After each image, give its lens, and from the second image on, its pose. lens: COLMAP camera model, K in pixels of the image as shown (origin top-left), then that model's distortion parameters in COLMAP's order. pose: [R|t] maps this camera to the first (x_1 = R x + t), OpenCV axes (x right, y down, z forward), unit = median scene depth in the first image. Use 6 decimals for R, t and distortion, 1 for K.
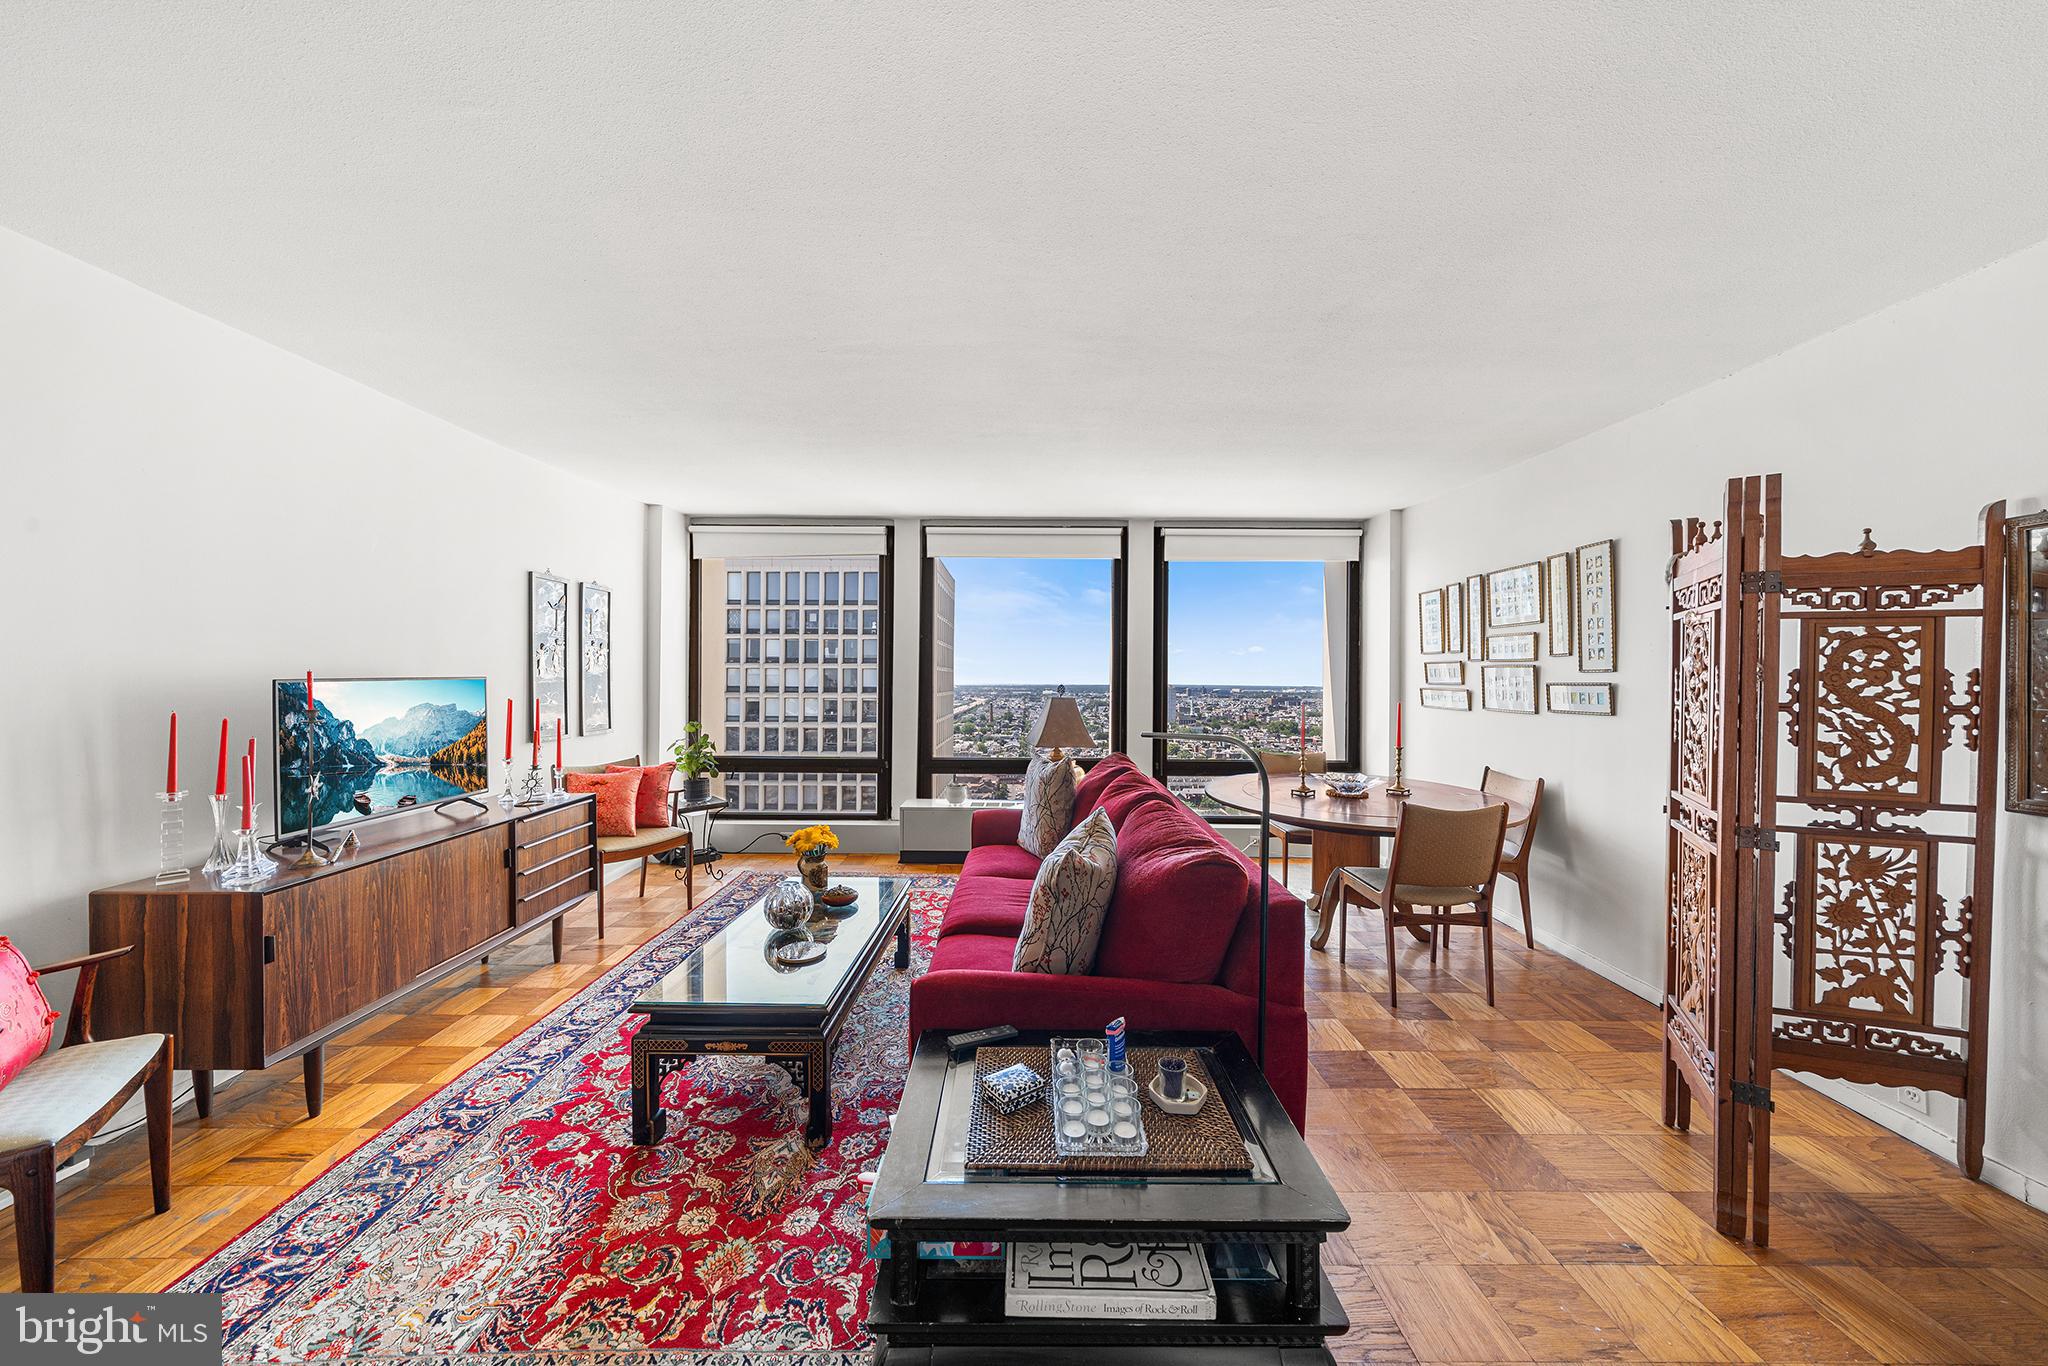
lens RADIAL K [[693.4, 0, 1023.6], [0, 693.4, 679.7], [0, 0, 1]] dist [-0.003326, -0.000104]
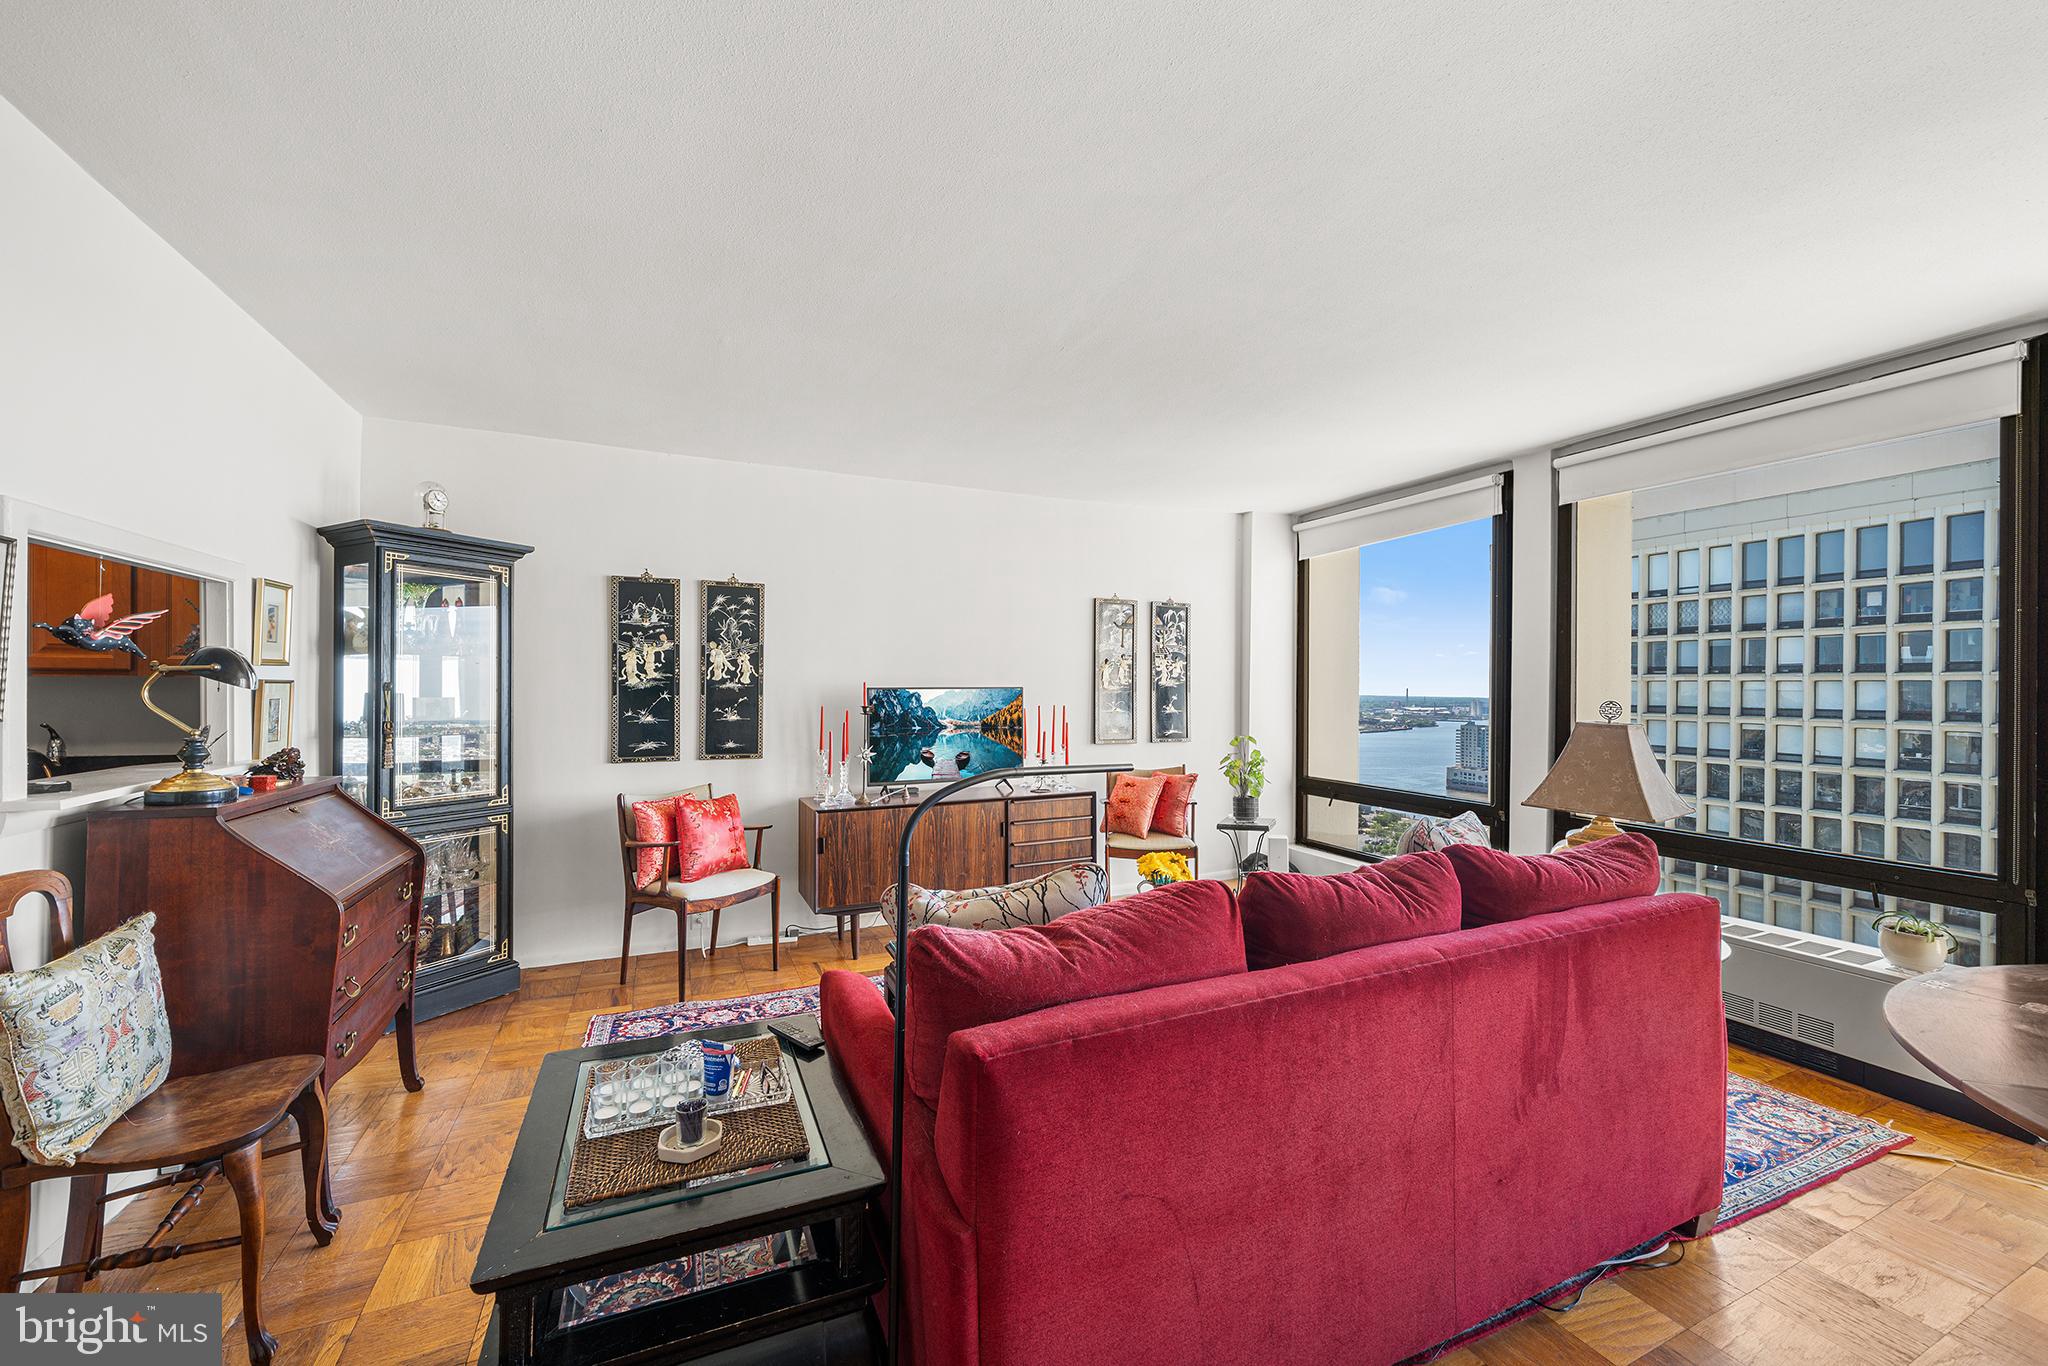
lens RADIAL K [[793.3, 0, 1024.0], [0, 793.3, 683.0], [0, 0, 1]] dist [-0.001787, -0.000224]
pose [[0.411709, -0.006647, -0.911291, 0.498460], [-0.008691, 0.999899, -0.011219, 0.004347], [0.911274, 0.012539, 0.411610, 0.358382]]
